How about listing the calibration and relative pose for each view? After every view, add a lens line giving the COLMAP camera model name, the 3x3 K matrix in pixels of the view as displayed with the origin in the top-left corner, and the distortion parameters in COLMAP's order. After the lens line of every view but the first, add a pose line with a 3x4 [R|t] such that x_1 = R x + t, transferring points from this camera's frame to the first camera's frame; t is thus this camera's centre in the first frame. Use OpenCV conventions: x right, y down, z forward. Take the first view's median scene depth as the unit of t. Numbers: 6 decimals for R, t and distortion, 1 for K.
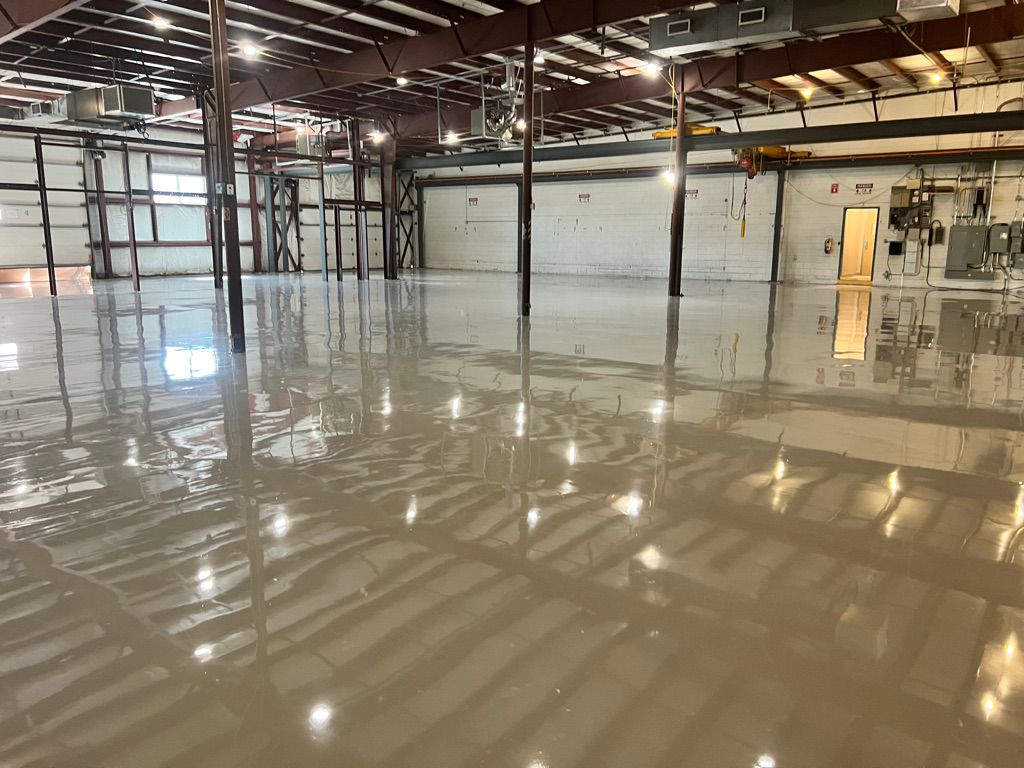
lens RADIAL K [[764.6, 0, 510.9], [0, 764.6, 379.0], [0, 0, 1]] dist [0.053628, -0.064746]
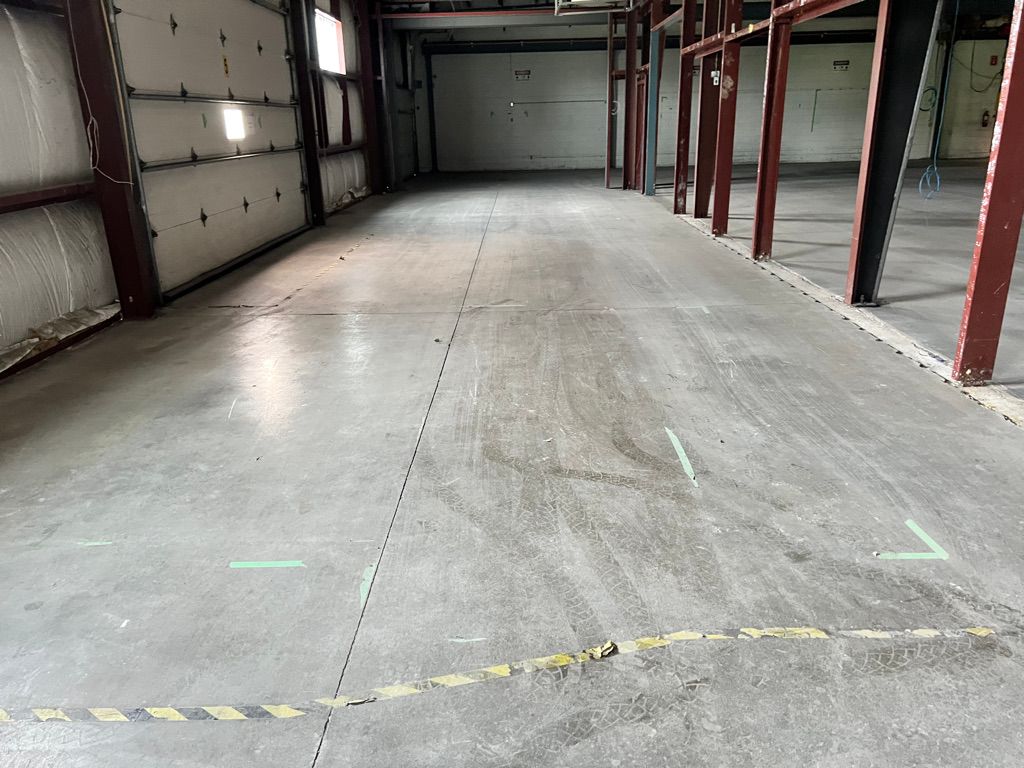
lens RADIAL K [[764.6, 0, 517.9], [0, 764.6, 359.4], [0, 0, 1]] dist [0.053628, -0.064746]
pose [[0.797186, -0.199729, 0.569739, -0.750283], [0.141816, 0.979237, 0.144854, -0.100727], [-0.586842, -0.034677, 0.808959, 0.544152]]
